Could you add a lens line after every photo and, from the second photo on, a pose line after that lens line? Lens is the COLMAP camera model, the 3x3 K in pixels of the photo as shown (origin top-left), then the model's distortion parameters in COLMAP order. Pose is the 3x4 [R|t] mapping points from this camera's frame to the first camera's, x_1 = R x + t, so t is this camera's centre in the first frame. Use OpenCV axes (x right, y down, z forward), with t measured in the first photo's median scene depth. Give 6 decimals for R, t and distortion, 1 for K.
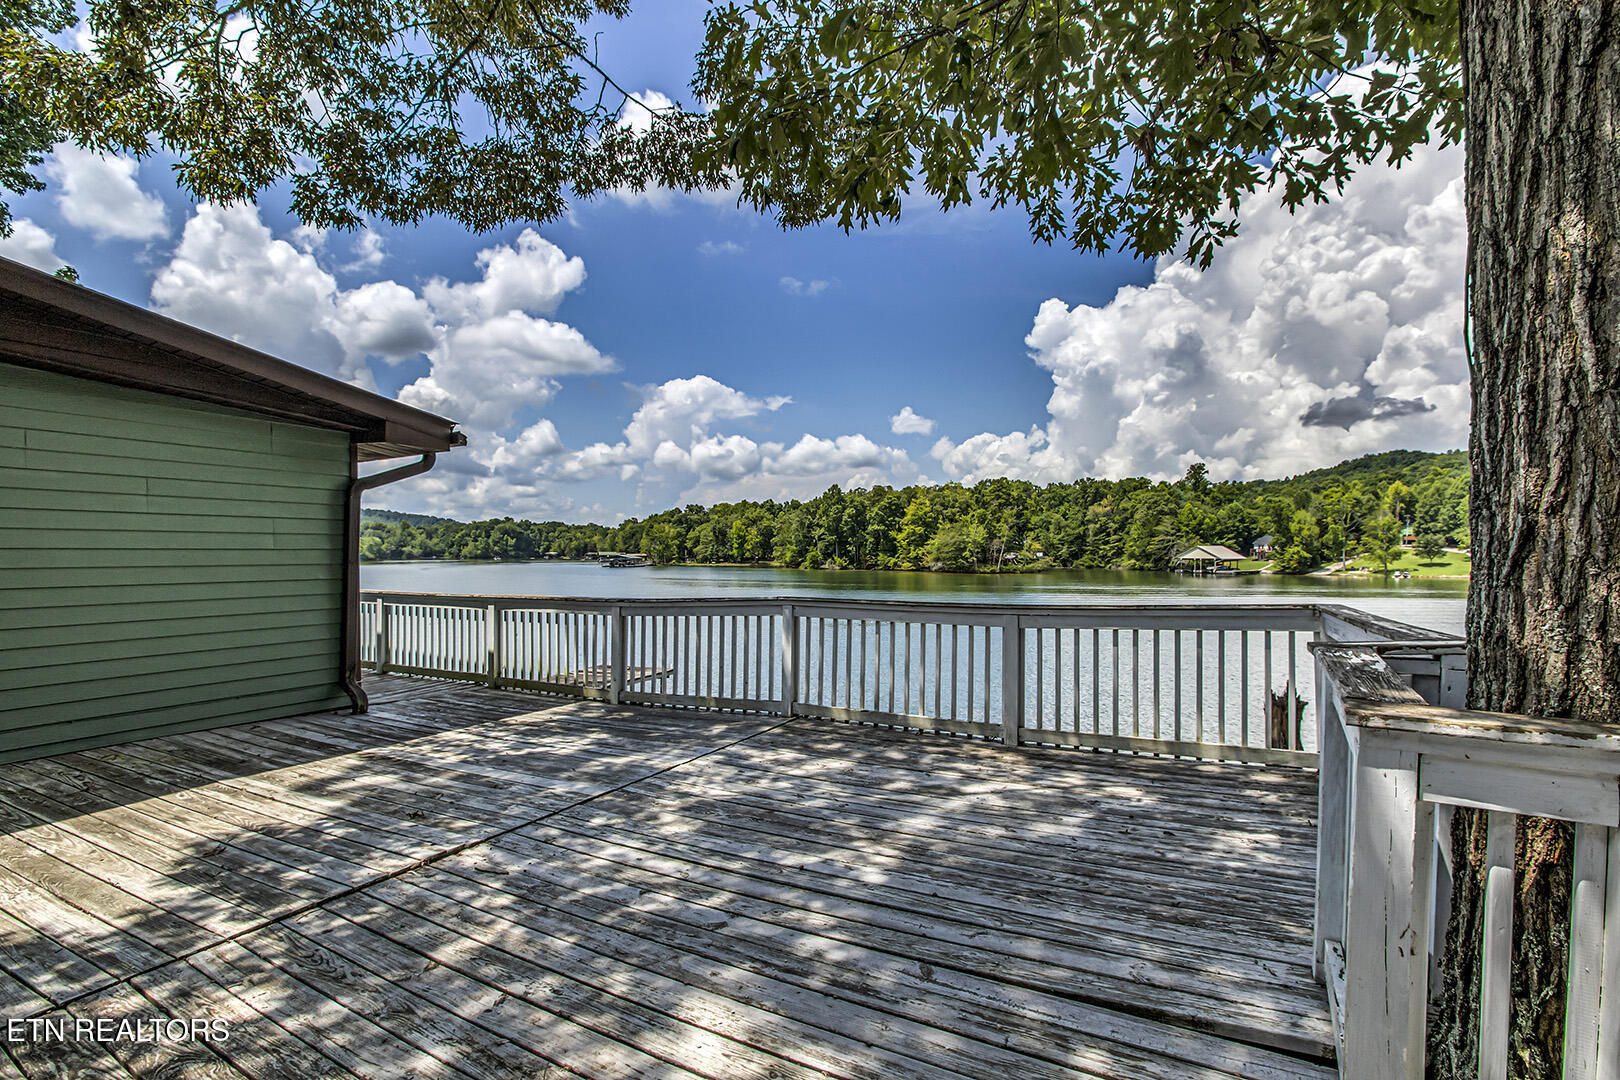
lens RADIAL K [[762.7, 0, 827.8], [0, 762.7, 559.3], [0, 0, 1]] dist [-0.009815, -0.000308]
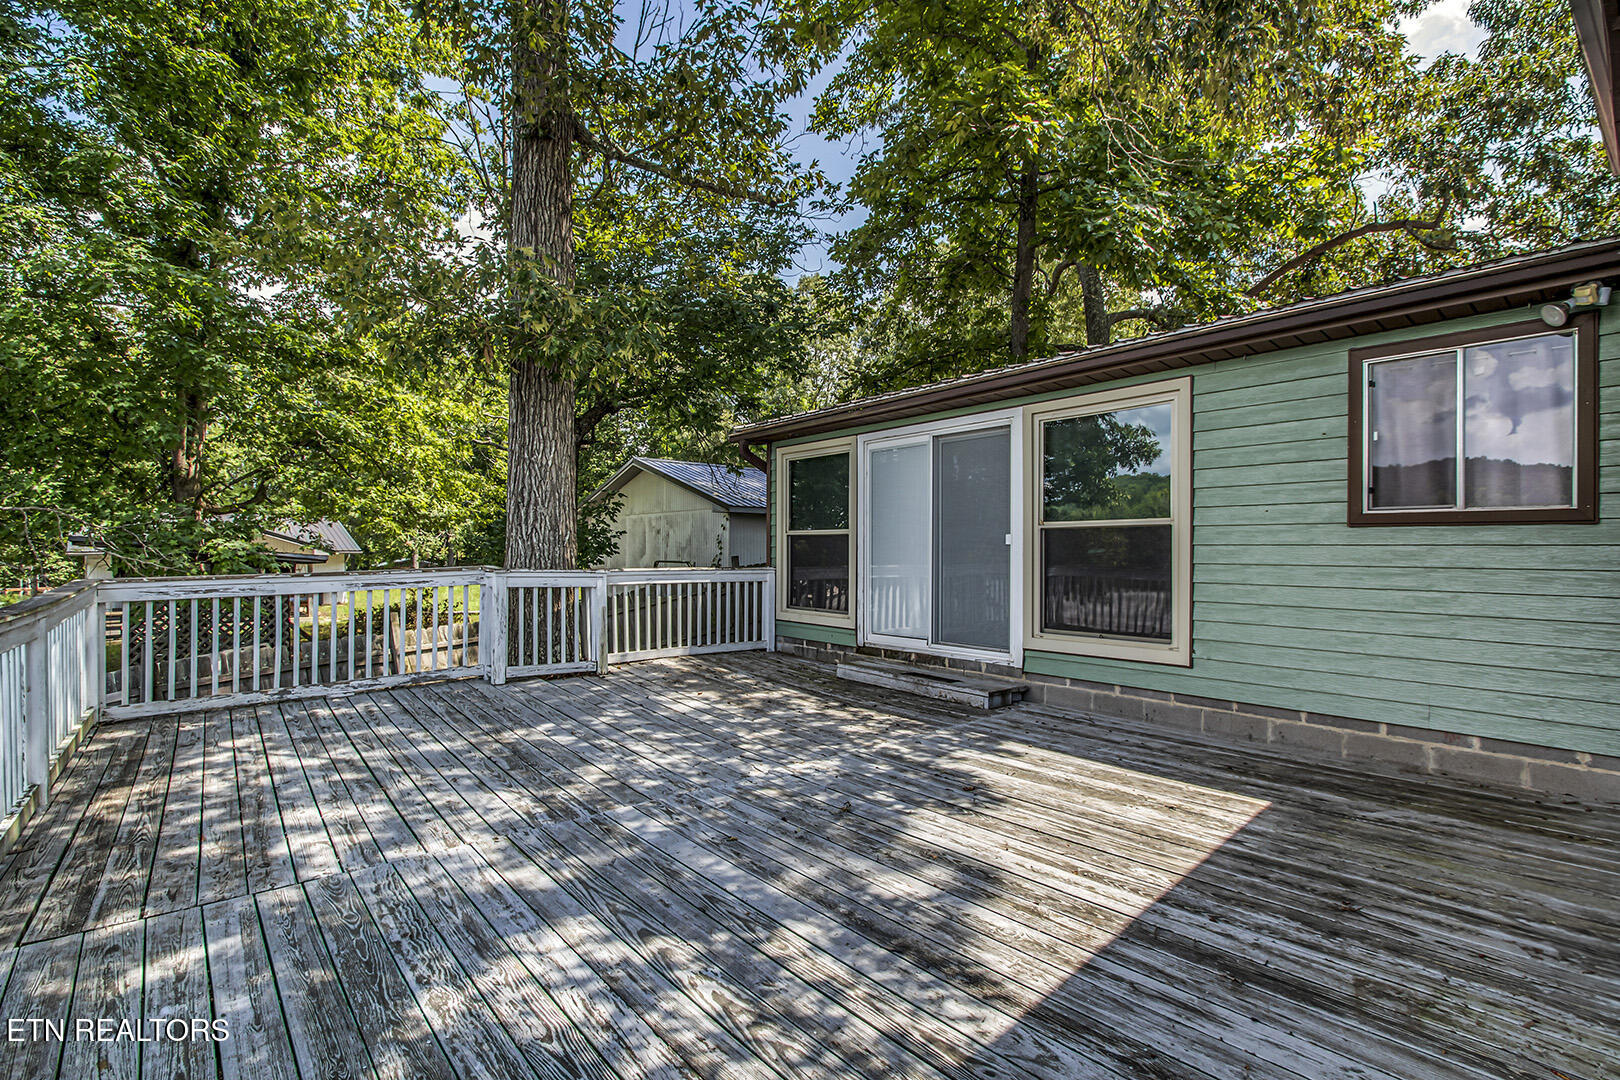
lens RADIAL K [[762.7, 0, 807.5], [0, 762.7, 547.6], [0, 0, 1]] dist [-0.009815, -0.000308]
pose [[-0.925281, 0.004426, 0.379257, -0.919141], [0.005483, 0.999984, 0.001705, 0.020750], [-0.379243, 0.003657, -0.925290, 1.932016]]
